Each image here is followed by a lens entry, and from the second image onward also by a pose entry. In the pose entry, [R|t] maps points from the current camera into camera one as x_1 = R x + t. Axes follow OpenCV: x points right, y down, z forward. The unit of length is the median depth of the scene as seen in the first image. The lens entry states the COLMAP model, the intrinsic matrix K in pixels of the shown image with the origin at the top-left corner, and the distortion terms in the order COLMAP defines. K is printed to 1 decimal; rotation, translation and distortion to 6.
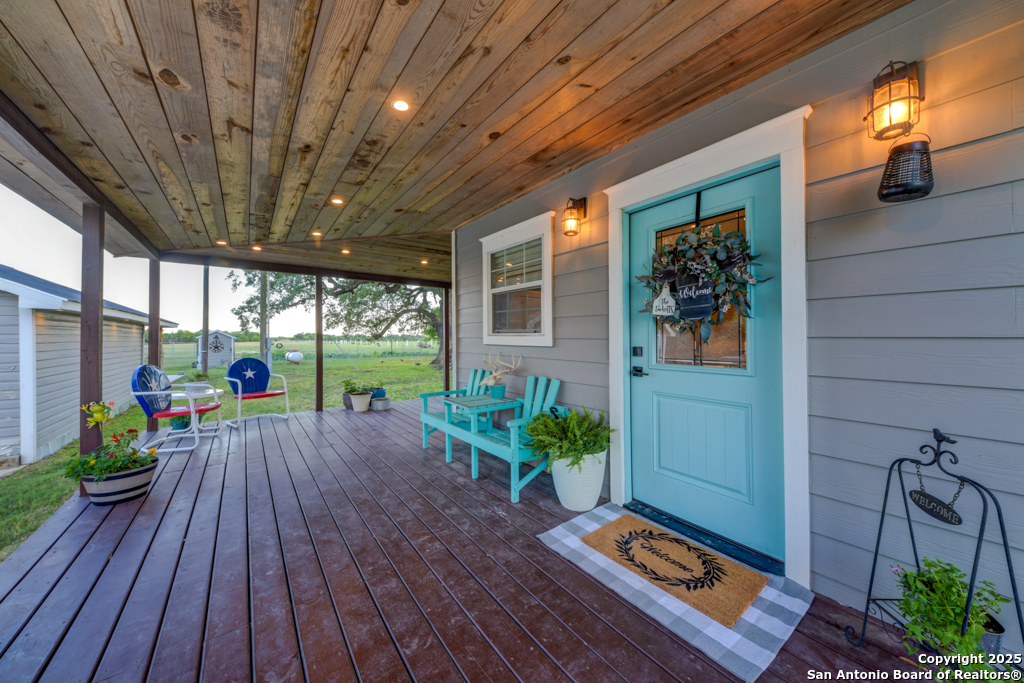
lens RADIAL K [[352.6, 0, 513.7], [0, 352.6, 337.3], [0, 0, 1]] dist [-0.001291, -0.000226]
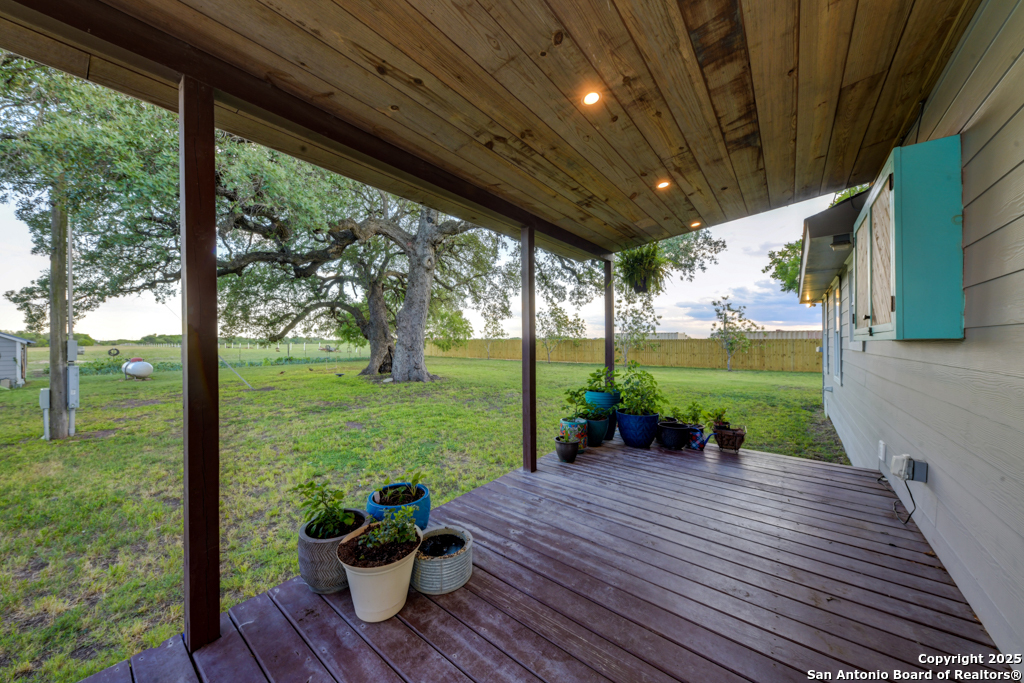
lens RADIAL K [[352.6, 0, 513.2], [0, 352.6, 342.6], [0, 0, 1]] dist [-0.001291, -0.000226]
pose [[0.967991, -0.005104, 0.250933, -0.082859], [0.002974, 0.999956, 0.008868, 0.001377], [-0.250968, -0.007837, 0.967964, 0.146524]]
